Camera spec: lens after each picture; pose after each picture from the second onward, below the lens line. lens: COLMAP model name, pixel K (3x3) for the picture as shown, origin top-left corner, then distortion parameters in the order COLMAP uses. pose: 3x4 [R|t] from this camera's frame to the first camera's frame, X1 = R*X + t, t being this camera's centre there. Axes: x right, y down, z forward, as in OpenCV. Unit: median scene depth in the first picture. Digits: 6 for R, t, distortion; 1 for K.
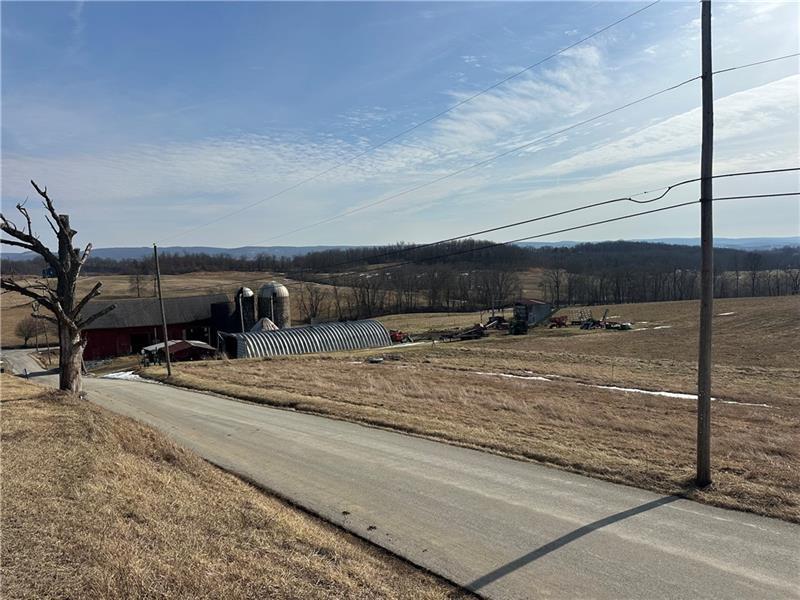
lens RADIAL K [[558.4, 0, 395.3], [0, 558.4, 288.8], [0, 0, 1]] dist [0.085066, -0.093567]
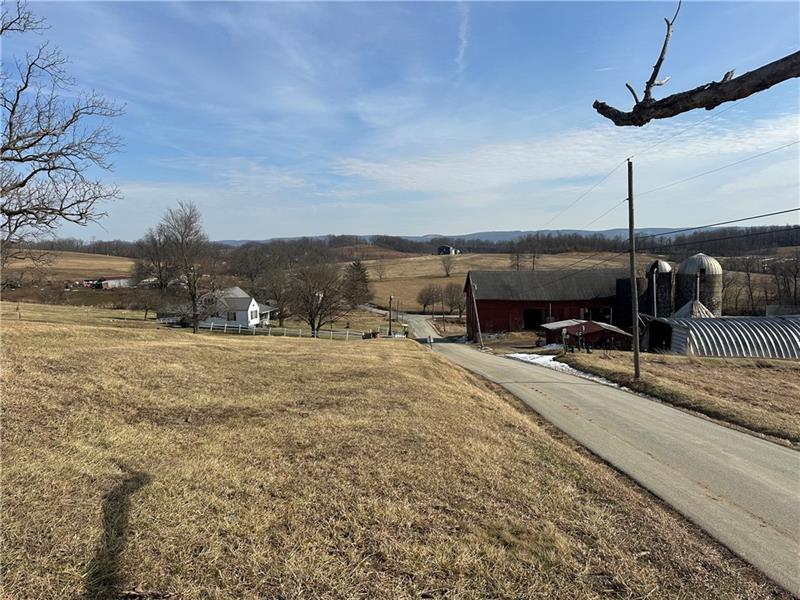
lens RADIAL K [[558.9, 0, 400.0], [0, 558.9, 299.7], [0, 0, 1]] dist [-0.005349, -0.001375]
pose [[0.814112, 0.070172, -0.576453, -0.111880], [-0.042084, 0.997191, 0.061955, 0.019044], [0.579181, -0.026179, 0.814778, 0.156346]]
